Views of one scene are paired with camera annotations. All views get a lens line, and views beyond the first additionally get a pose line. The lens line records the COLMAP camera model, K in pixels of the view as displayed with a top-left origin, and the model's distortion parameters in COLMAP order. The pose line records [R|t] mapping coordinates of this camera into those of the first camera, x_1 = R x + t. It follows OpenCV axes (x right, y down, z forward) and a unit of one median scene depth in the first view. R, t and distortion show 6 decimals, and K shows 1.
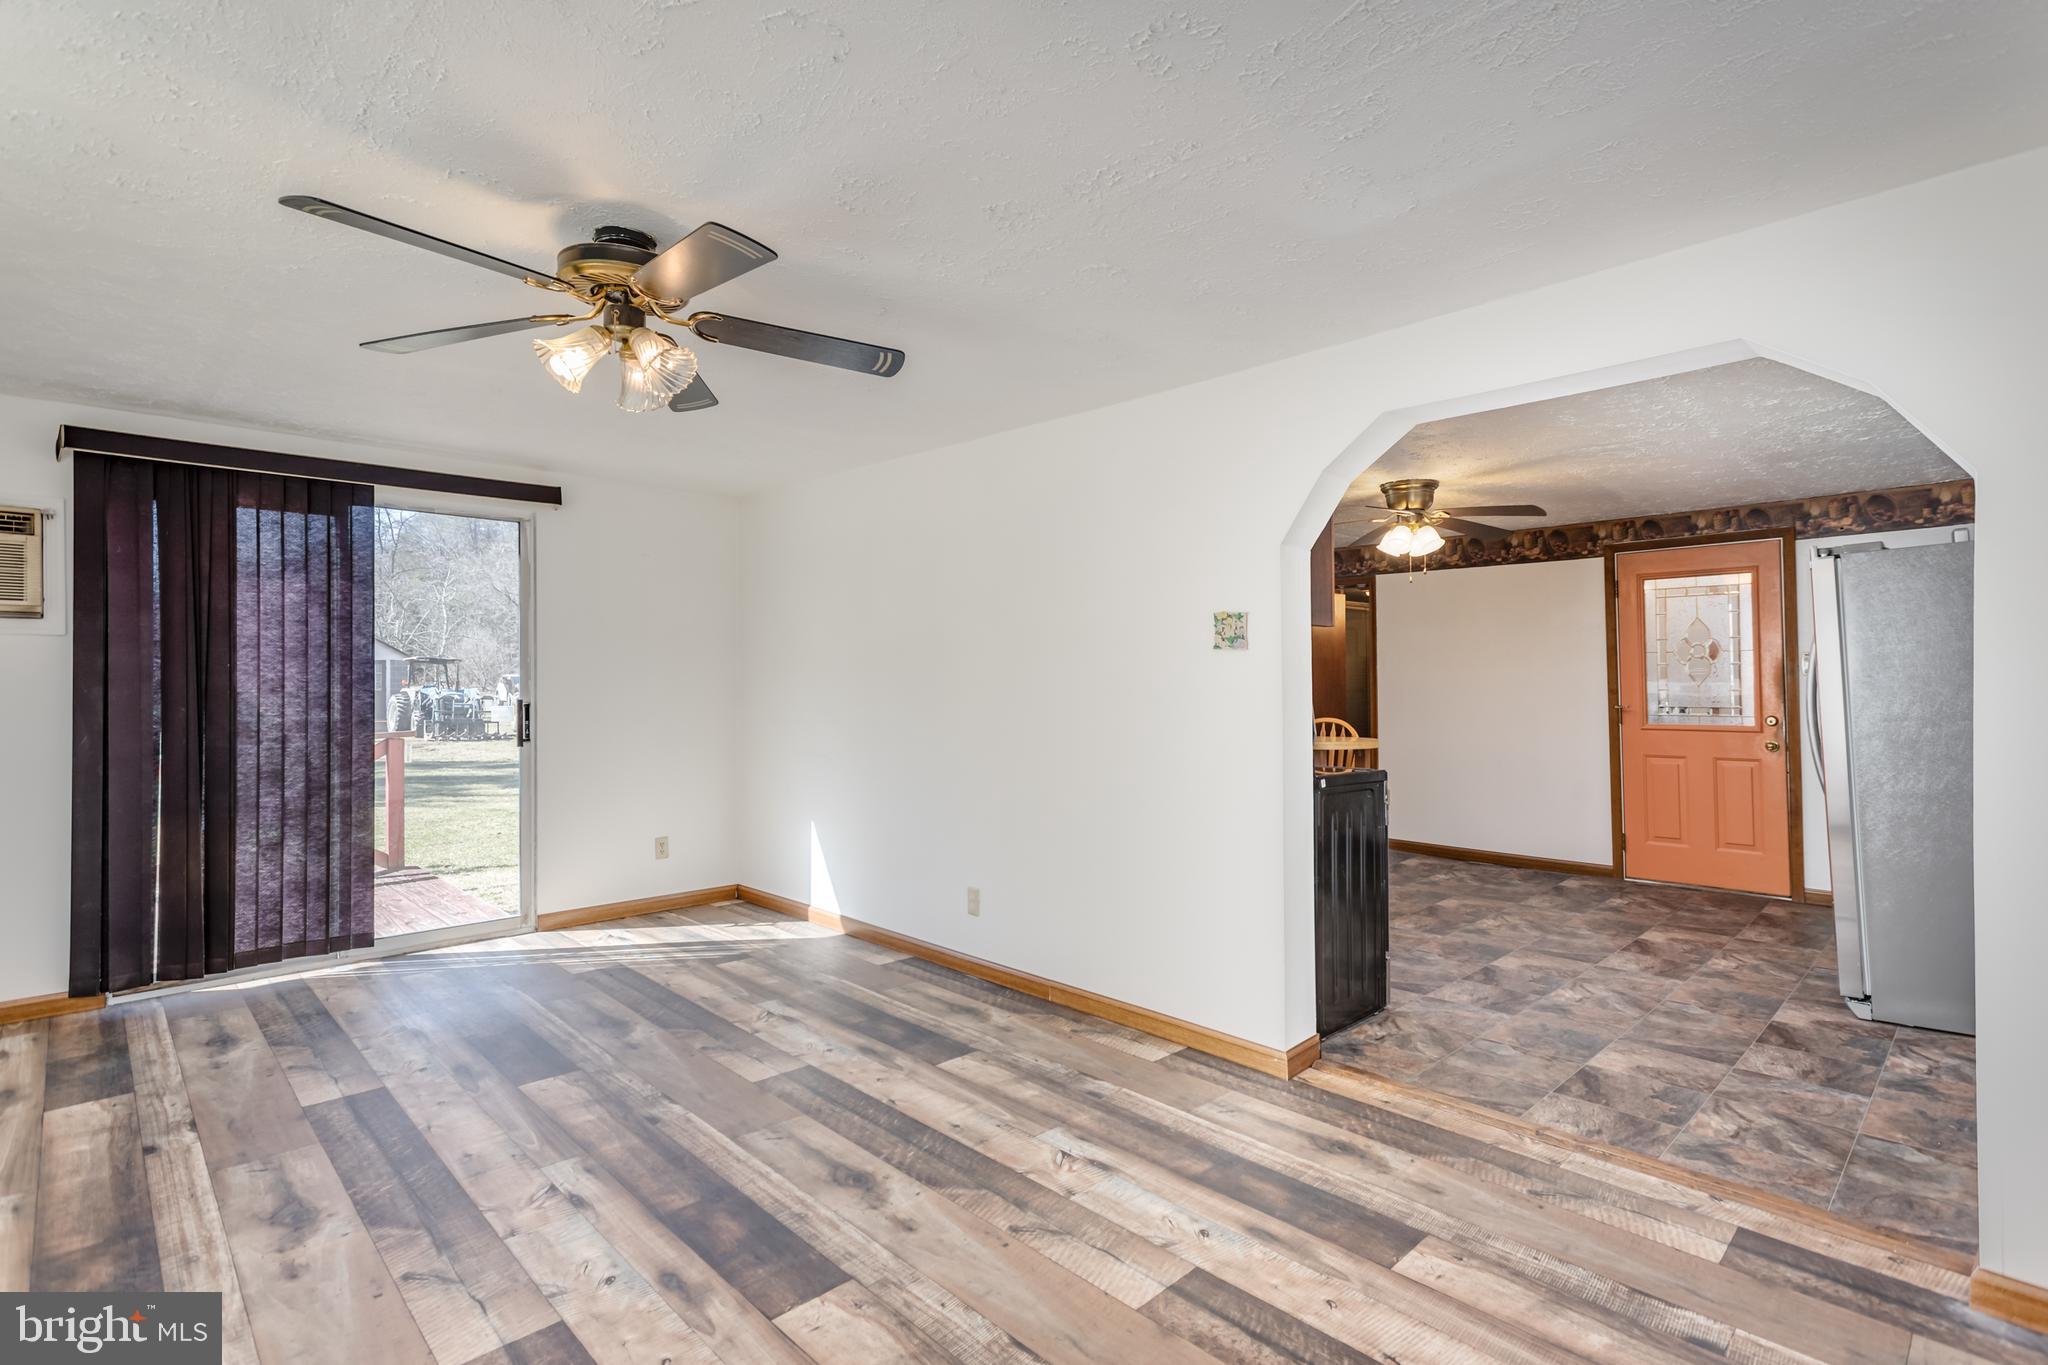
lens RADIAL K [[977.7, 0, 1024.0], [0, 977.7, 682.5], [0, 0, 1]] dist [0.012048, 0.000469]
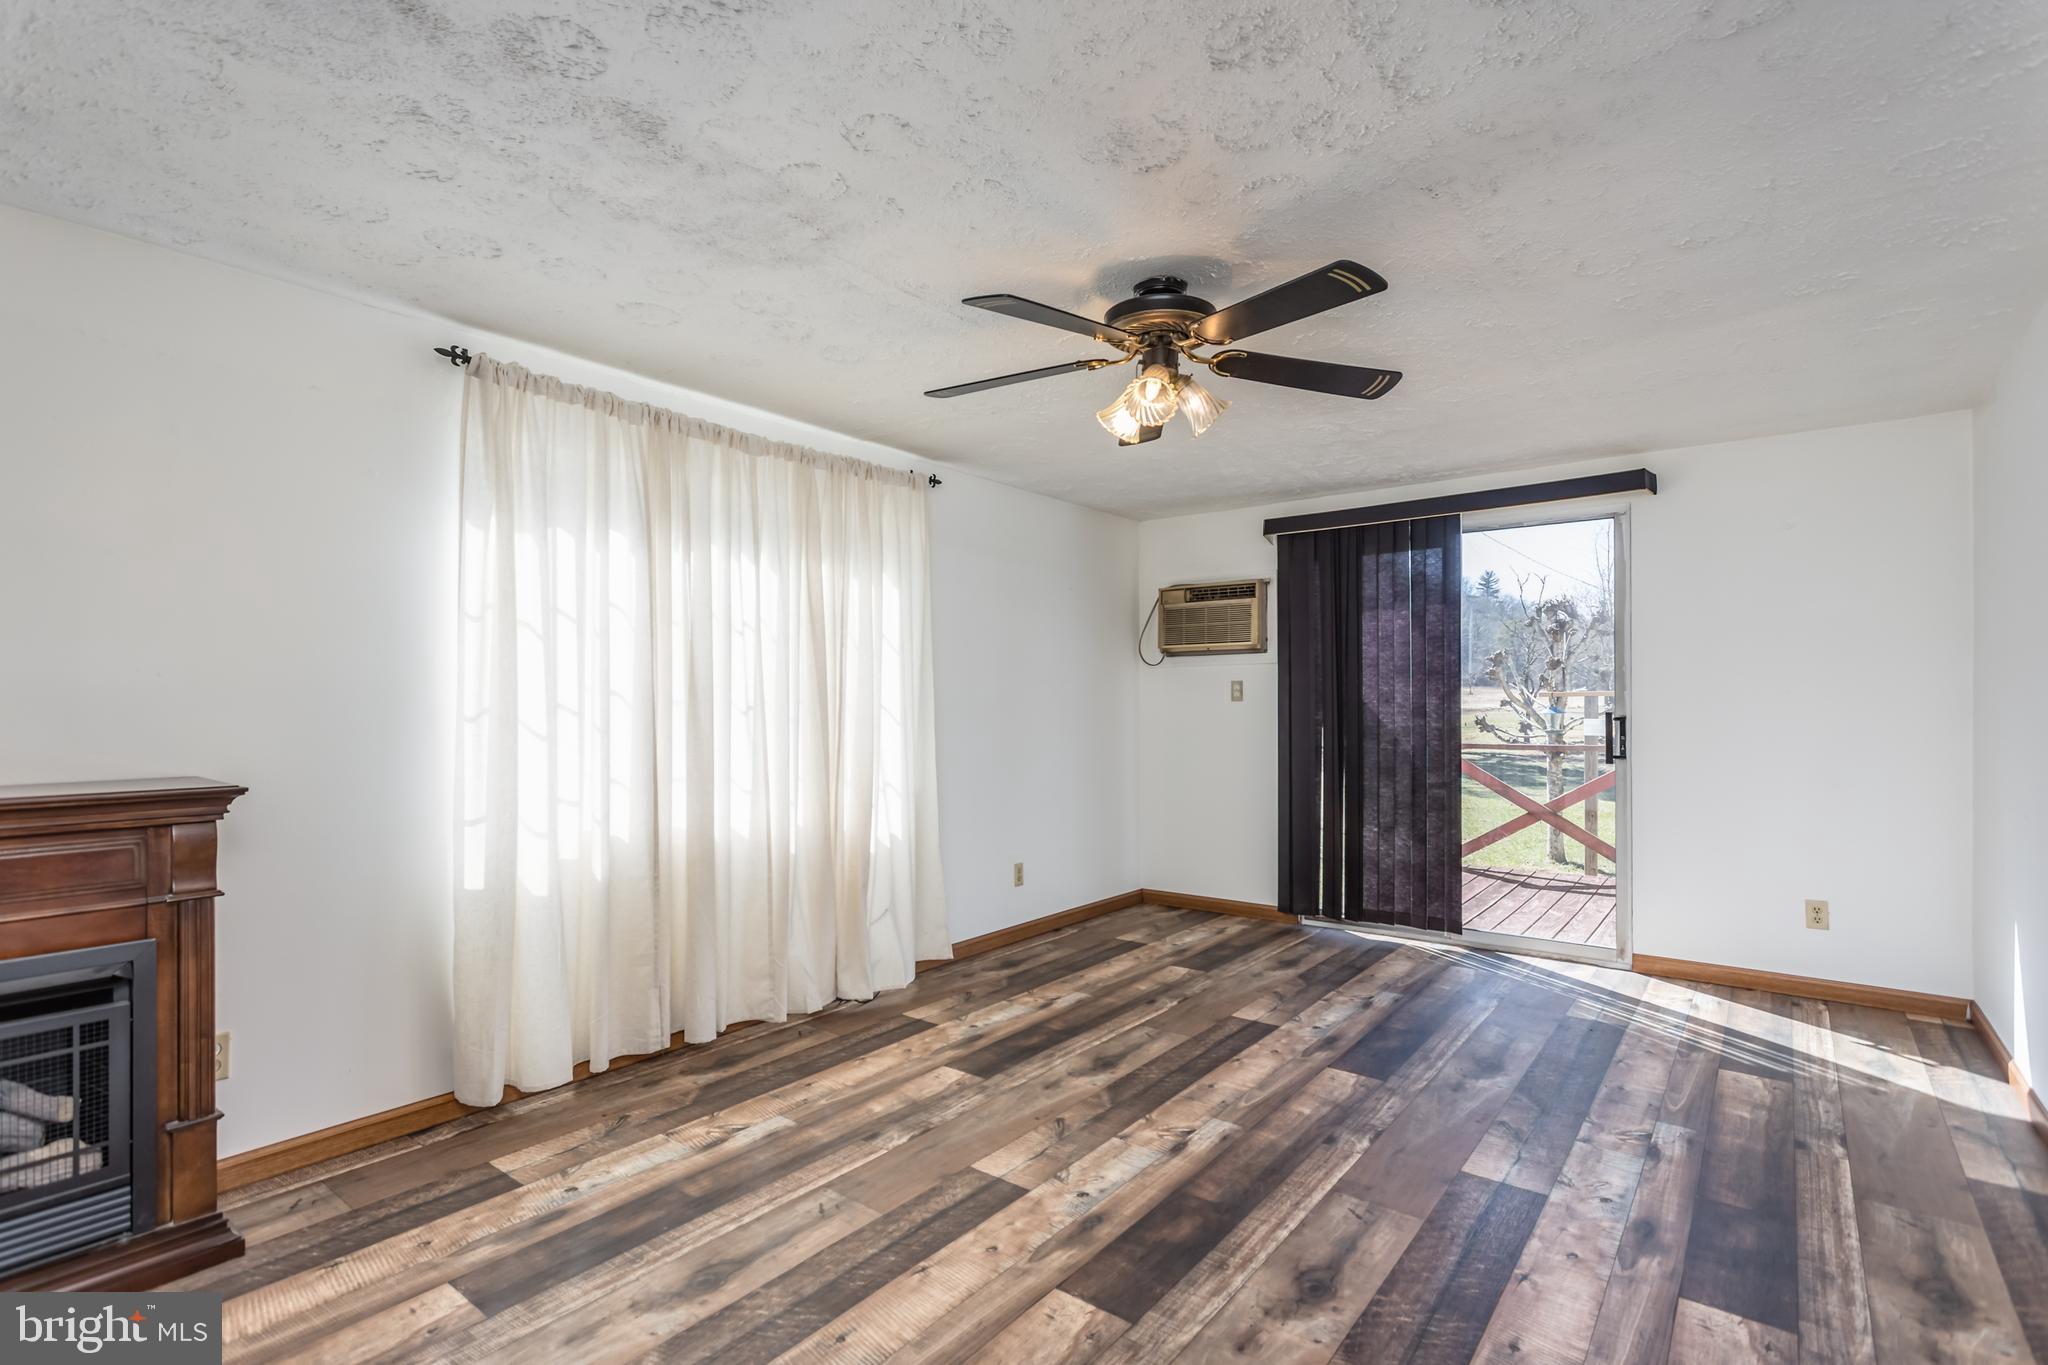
lens RADIAL K [[981.6, 0, 1031.0], [0, 981.6, 706.7], [0, 0, 1]] dist [0.037417, 0.000747]
pose [[0.148173, 0.007361, -0.988934, 0.472113], [0.003063, 0.999964, 0.007902, 0.004999], [0.988957, -0.004200, 0.148145, 0.481073]]
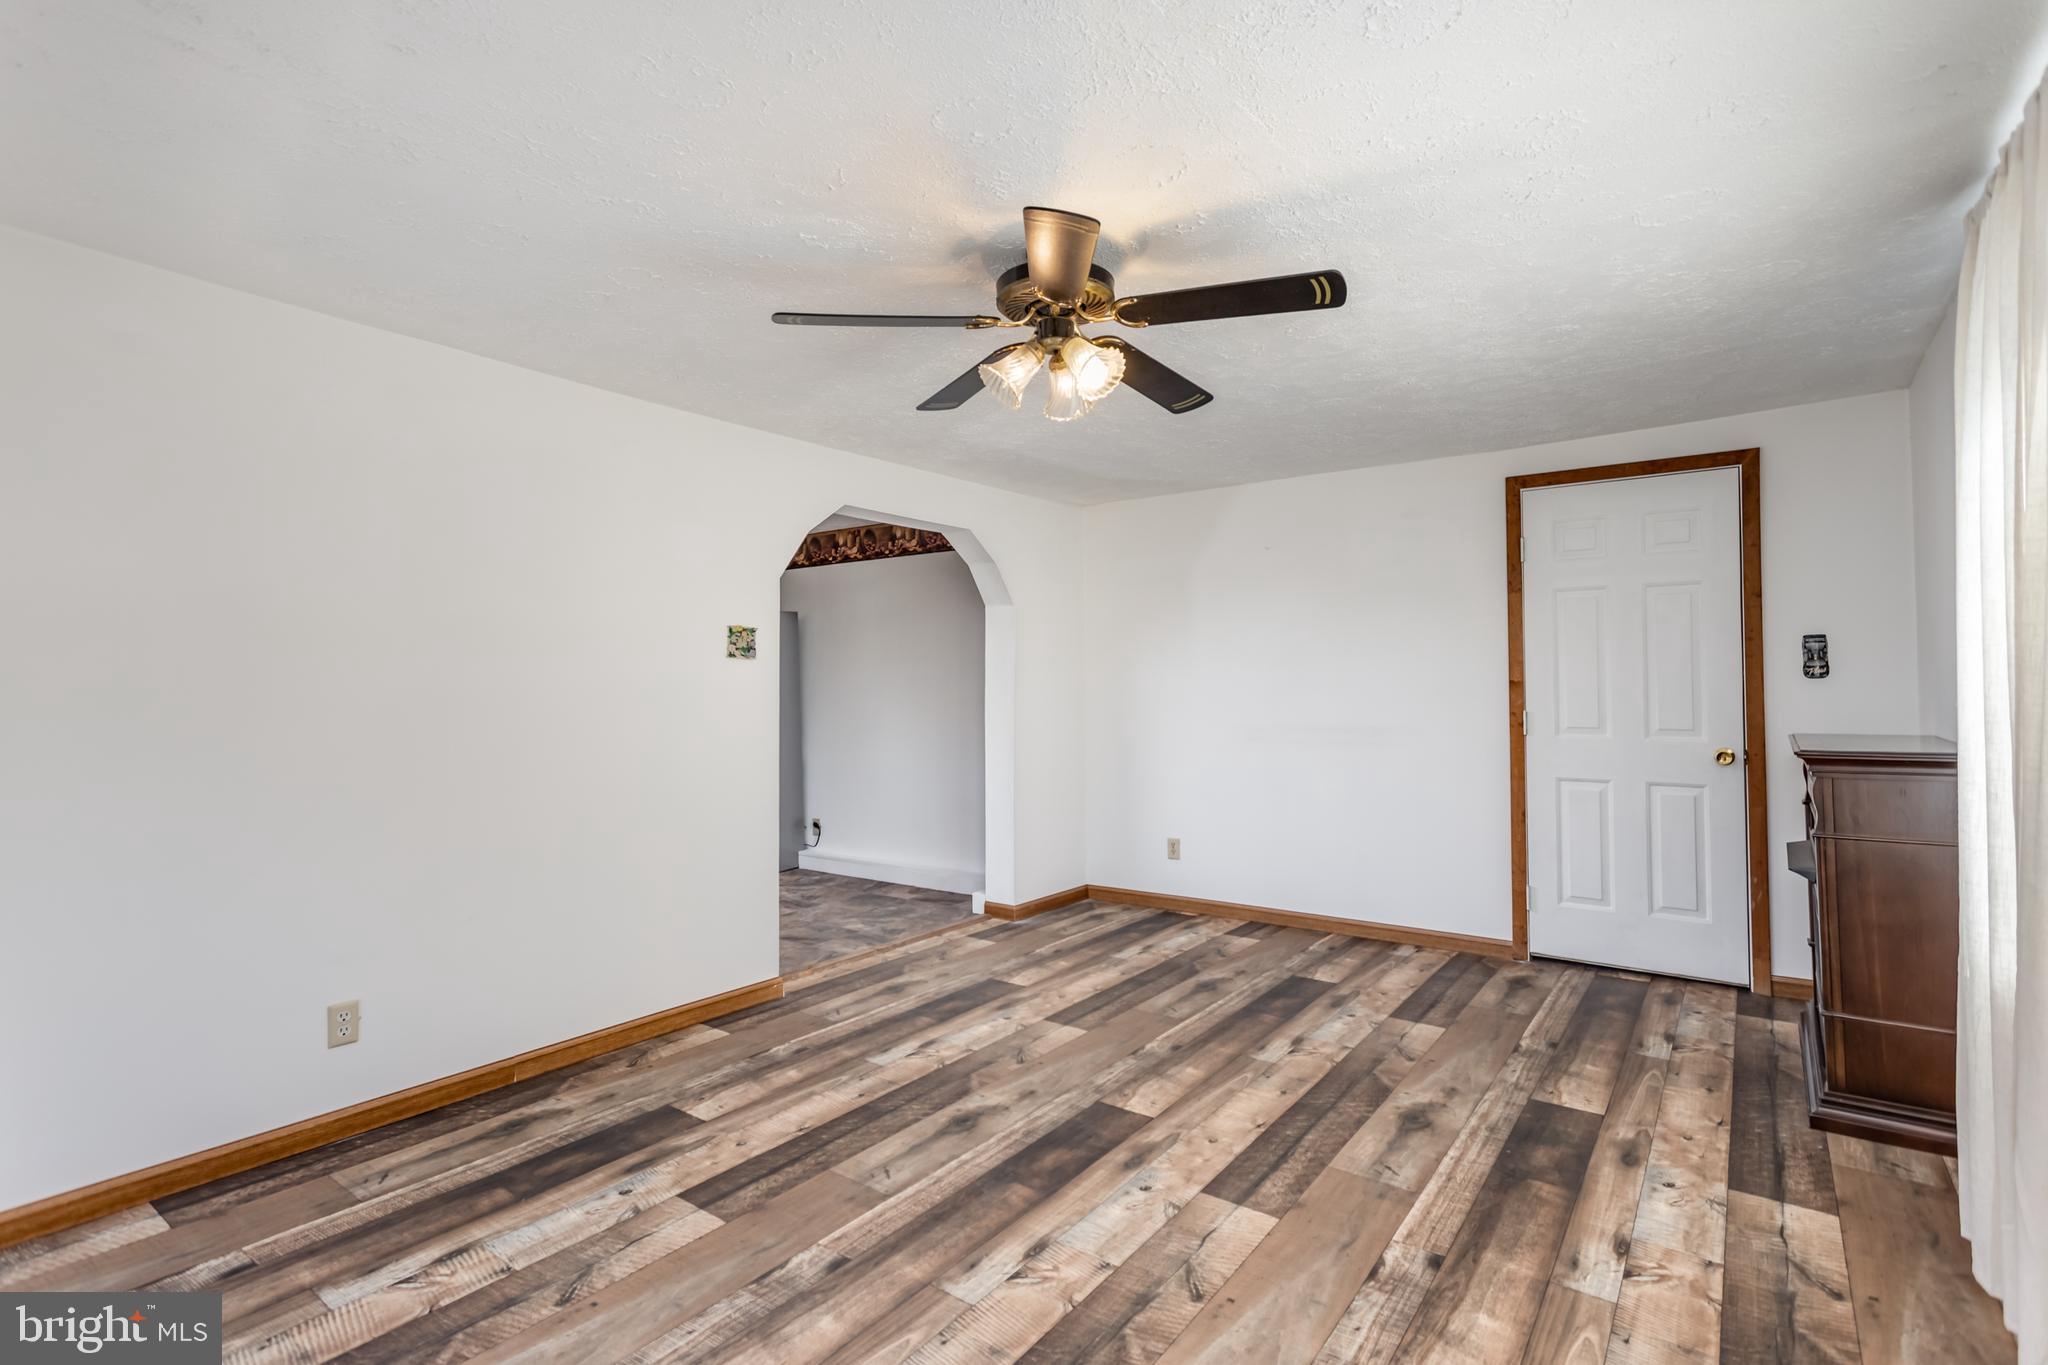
lens RADIAL K [[977.7, 0, 1024.0], [0, 977.7, 682.5], [0, 0, 1]] dist [0.012048, 0.000469]
pose [[-0.162764, 0.008085, 0.986632, -0.983787], [0.006086, 0.999956, -0.007190, 0.005688], [-0.986646, 0.004835, -0.162806, 0.839661]]
